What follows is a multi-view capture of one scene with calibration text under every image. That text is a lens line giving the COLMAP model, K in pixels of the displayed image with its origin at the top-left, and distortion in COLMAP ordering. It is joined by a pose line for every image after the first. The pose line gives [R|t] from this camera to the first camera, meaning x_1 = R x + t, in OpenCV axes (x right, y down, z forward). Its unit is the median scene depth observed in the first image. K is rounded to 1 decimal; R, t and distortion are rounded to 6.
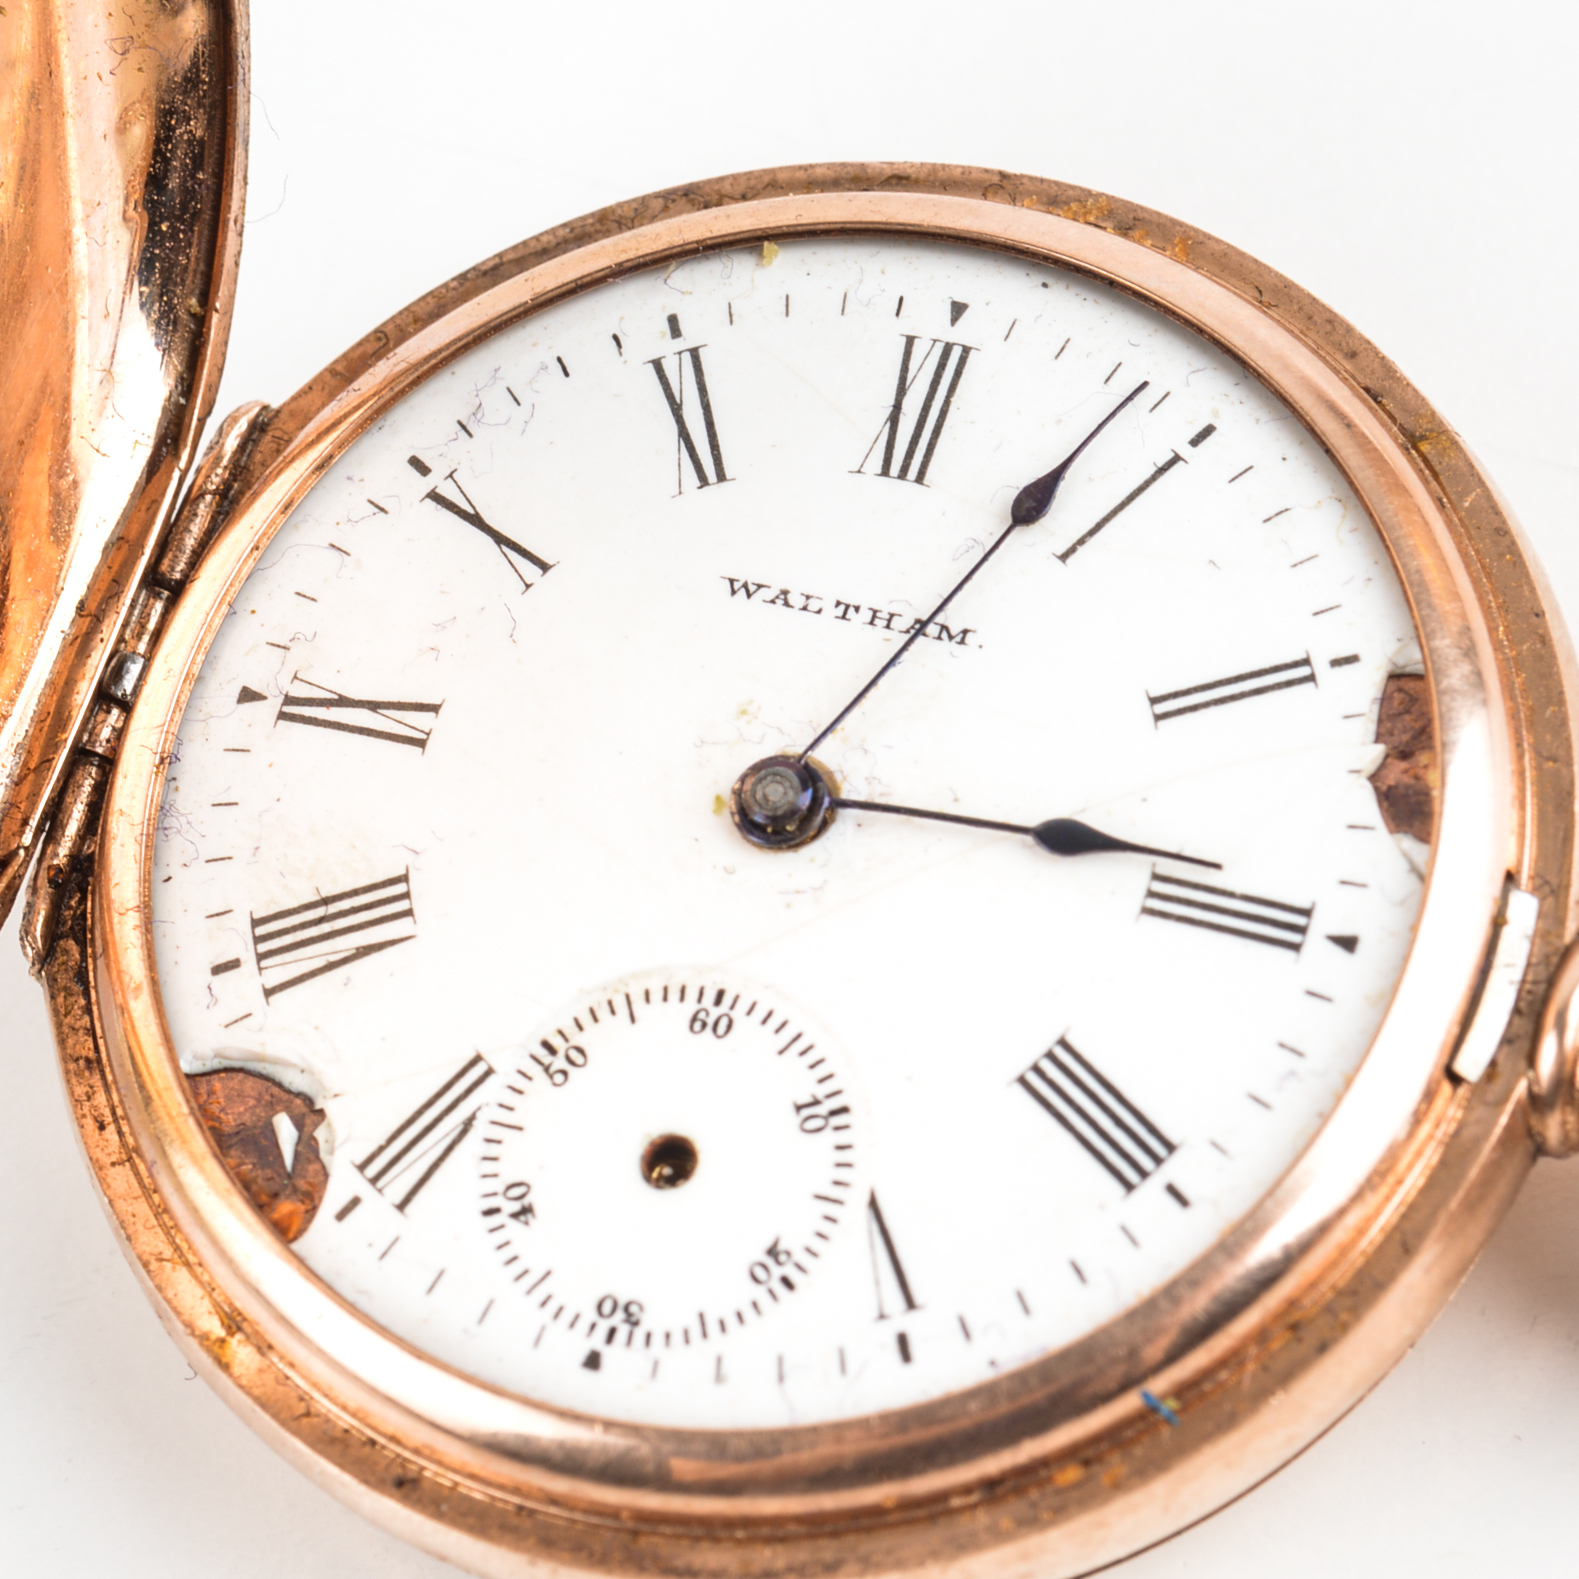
lens RADIAL K [[10172.3, 0, 791.3], [0, 10172.3, 788.0], [0, 0, 1]] dist [-0.151011, 0.000000]
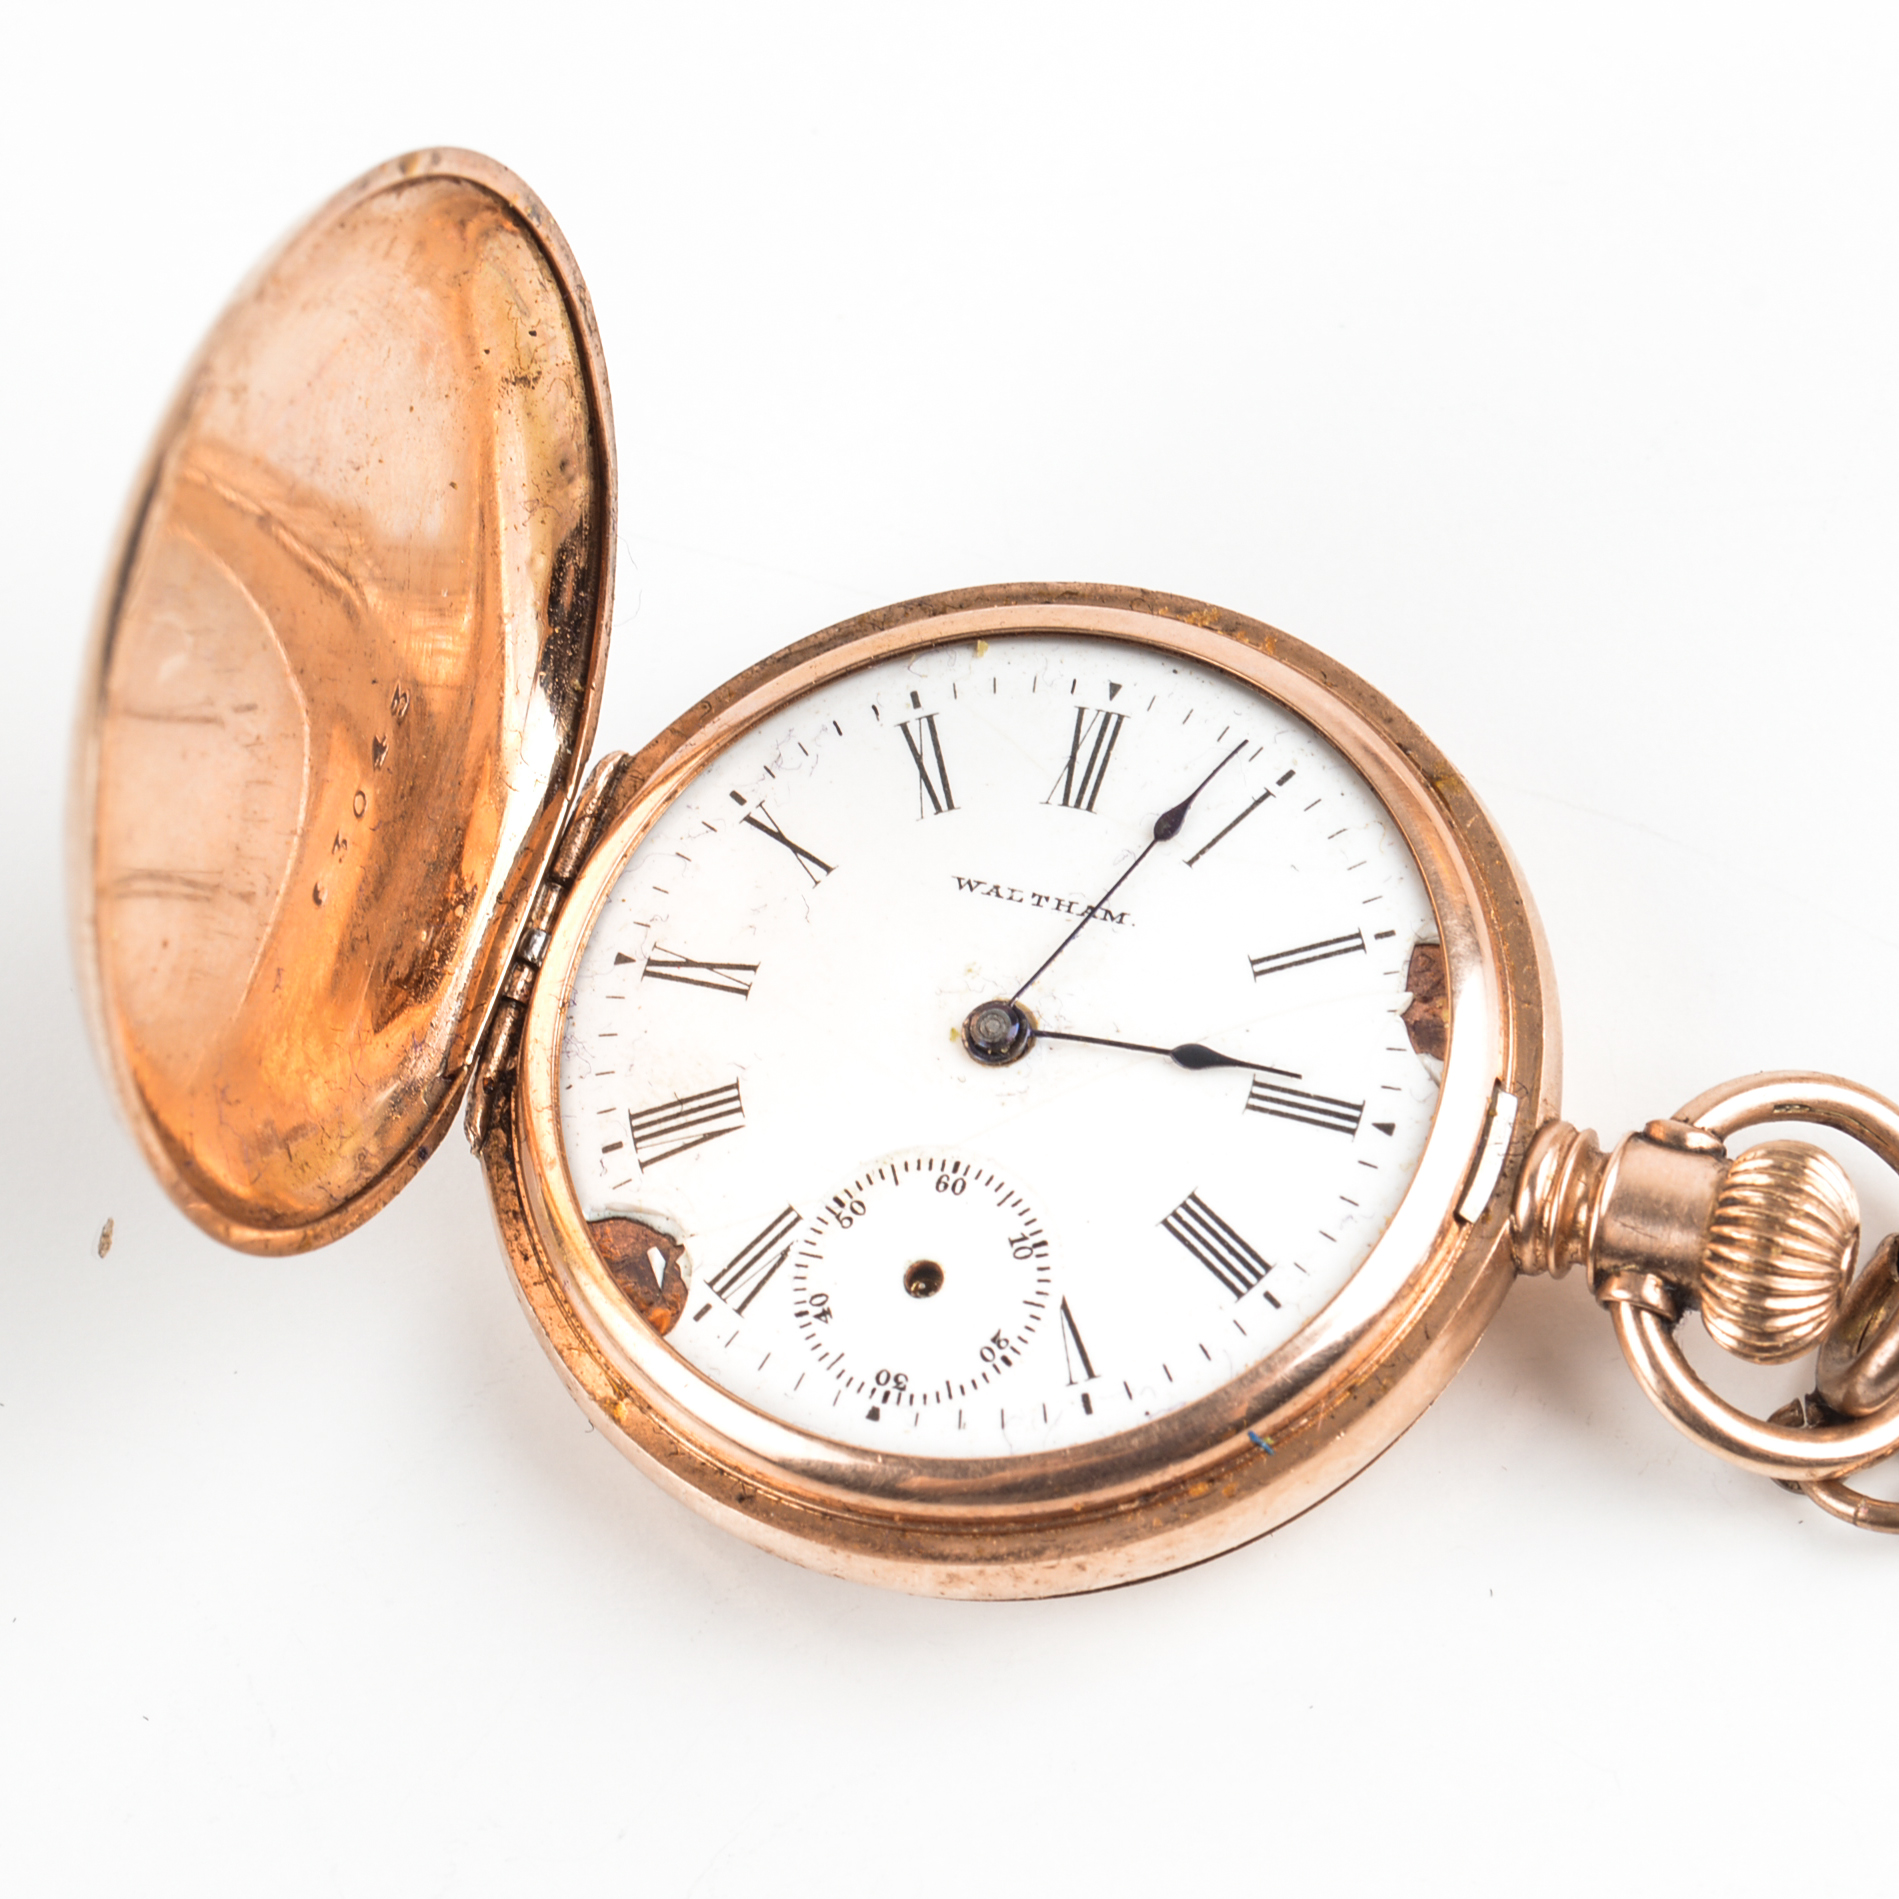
lens RADIAL K [[12233.9, 0, 948.6], [0, 12233.9, 950.8], [0, 0, 1]] dist [-0.151011, 0.000000]
pose [[0.999794, -0.001719, 0.020203, -0.043024], [0.001803, 0.999990, -0.004143, -0.003084], [-0.020195, 0.004179, 0.999787, -0.743320]]
